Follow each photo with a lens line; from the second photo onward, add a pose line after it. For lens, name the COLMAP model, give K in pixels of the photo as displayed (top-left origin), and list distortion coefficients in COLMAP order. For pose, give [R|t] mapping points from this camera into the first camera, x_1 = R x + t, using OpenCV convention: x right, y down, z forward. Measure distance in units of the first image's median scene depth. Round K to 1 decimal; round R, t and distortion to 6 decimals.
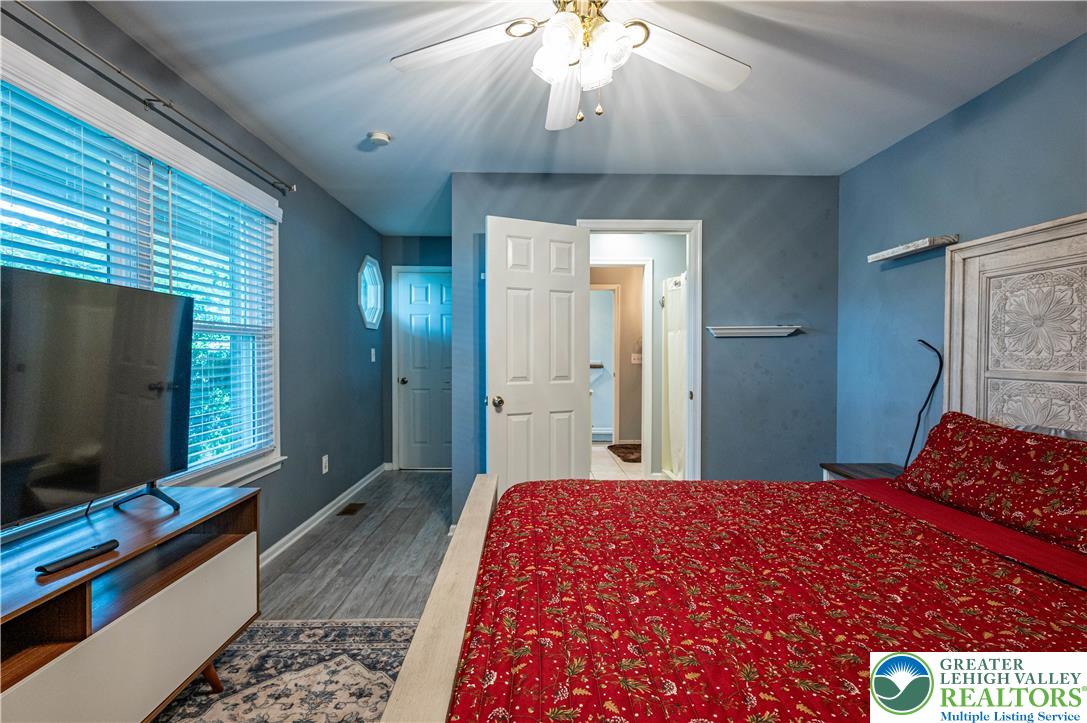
lens RADIAL K [[490.7, 0, 541.0], [0, 490.7, 356.0], [0, 0, 1]] dist [0.003272, 0.000085]
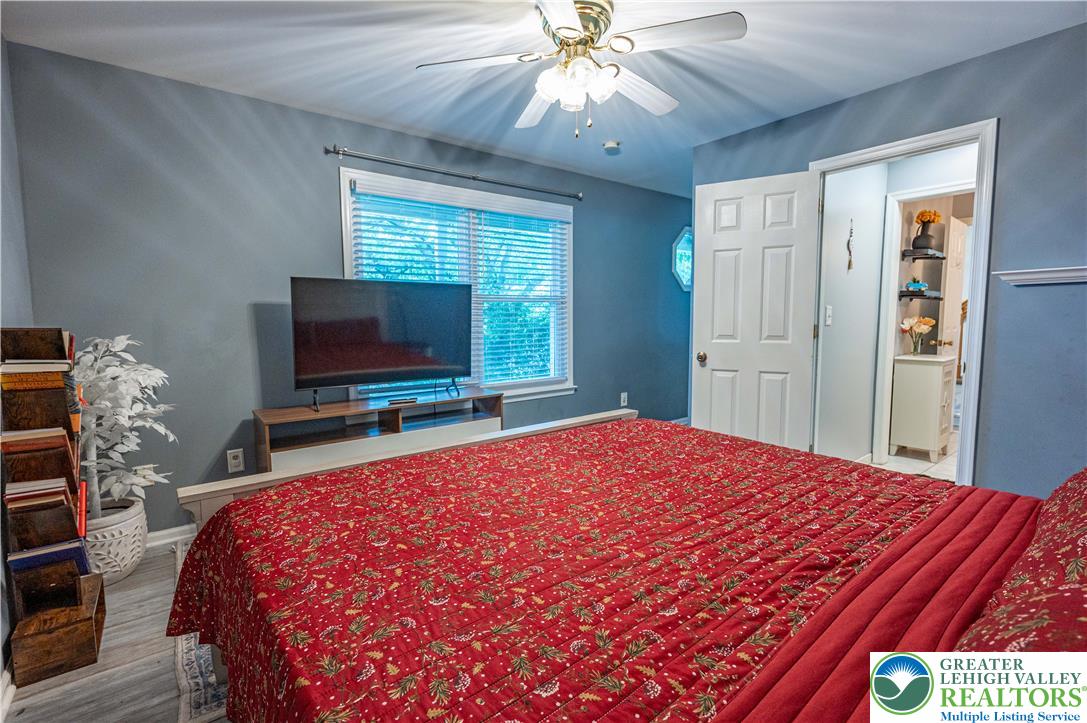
lens RADIAL K [[490.7, 0, 541.0], [0, 490.7, 356.0], [0, 0, 1]] dist [0.003272, 0.000085]
pose [[0.599967, 0.061457, -0.797661, 0.555645], [0.004161, 0.996792, 0.079929, 0.001679], [0.800014, -0.051274, 0.597787, 0.050026]]
